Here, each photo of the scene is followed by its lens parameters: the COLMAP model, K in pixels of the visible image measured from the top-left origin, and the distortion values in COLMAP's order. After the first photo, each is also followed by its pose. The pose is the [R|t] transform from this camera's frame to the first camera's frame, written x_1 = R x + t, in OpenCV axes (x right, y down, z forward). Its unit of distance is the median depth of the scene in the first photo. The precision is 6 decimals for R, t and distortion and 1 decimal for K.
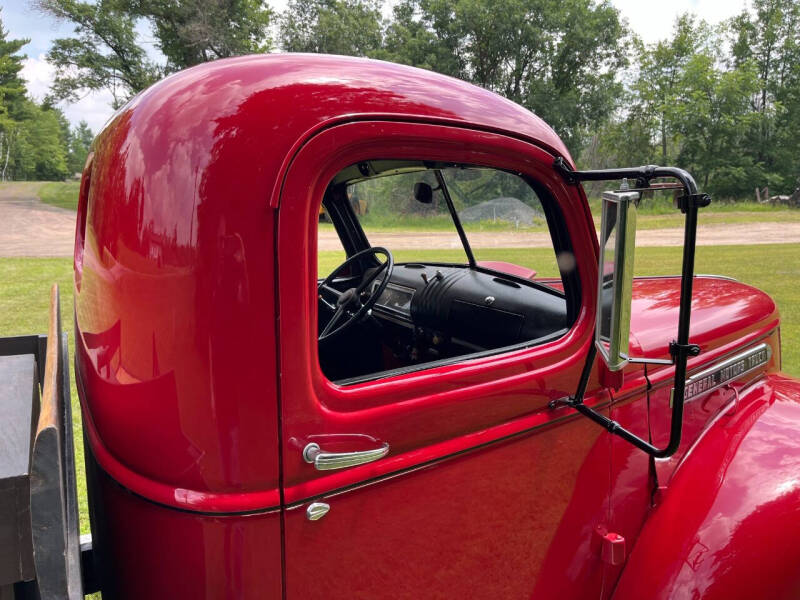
lens RADIAL K [[599.7, 0, 400.0], [0, 599.7, 300.0], [0, 0, 1]] dist [0.072610, -0.115983]
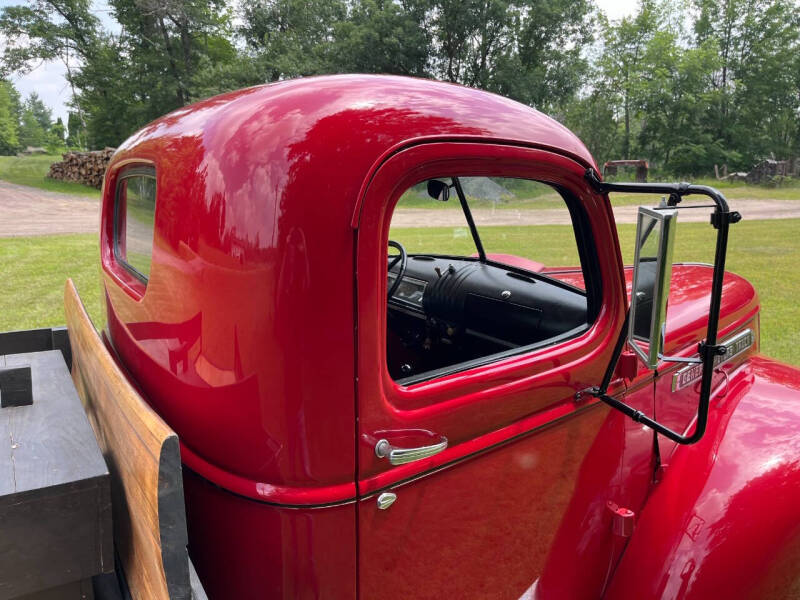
lens RADIAL K [[599.7, 0, 400.0], [0, 599.7, 300.0], [0, 0, 1]] dist [0.072610, -0.115983]
pose [[0.998501, -0.008728, 0.054034, -0.090515], [0.006648, 0.999234, 0.038563, -0.030832], [-0.054329, -0.038146, 0.997794, -0.044487]]
